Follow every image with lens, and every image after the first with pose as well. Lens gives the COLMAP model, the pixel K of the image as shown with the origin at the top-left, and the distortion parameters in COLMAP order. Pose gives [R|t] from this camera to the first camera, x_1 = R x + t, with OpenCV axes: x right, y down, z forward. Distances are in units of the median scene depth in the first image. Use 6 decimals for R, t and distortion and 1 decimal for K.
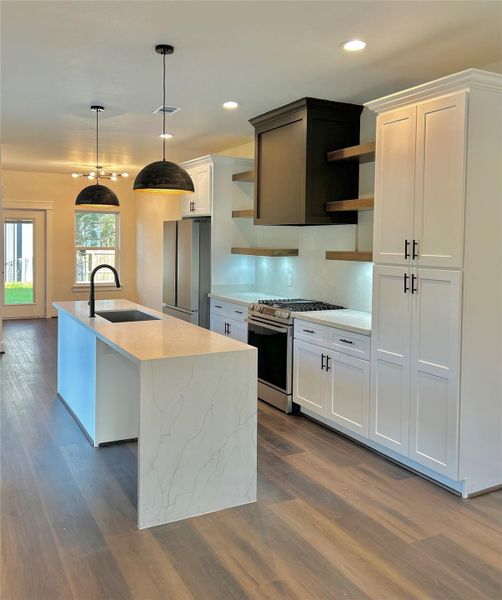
lens RADIAL K [[546.1, 0, 235.2], [0, 546.1, 264.0], [0, 0, 1]] dist [0.040979, 0.000000]
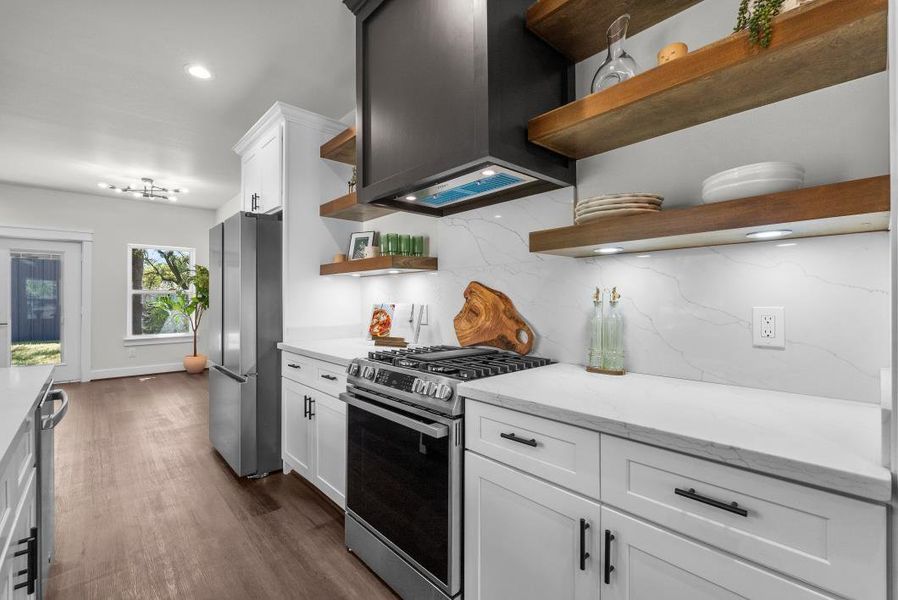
lens RADIAL K [[396.1, 0, 450.8], [0, 396.1, 297.2], [0, 0, 1]] dist [-0.010971, 0.002676]
pose [[0.965628, -0.014853, 0.259505, 0.025334], [0.027237, 0.998652, -0.044192, 0.039157], [-0.258499, 0.049741, 0.964730, 0.726354]]
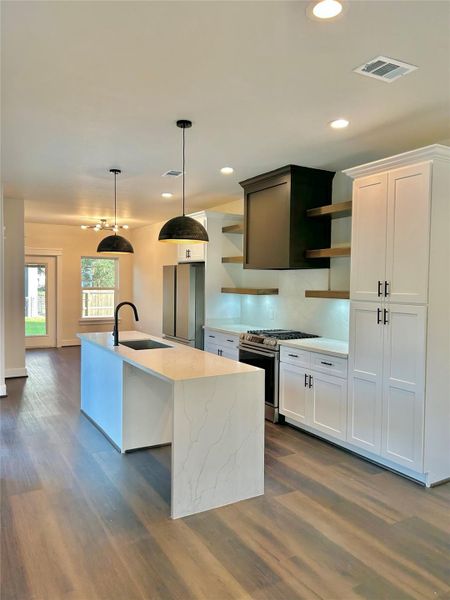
lens RADIAL K [[452.3, 0, 227.9], [0, 452.3, 303.3], [0, 0, 1]] dist [0.048001, -0.022454]
pose [[0.998429, -0.003375, 0.055938, -0.065621], [0.003120, 0.999984, 0.004639, 0.000124], [-0.055953, -0.004457, 0.998423, -0.006302]]
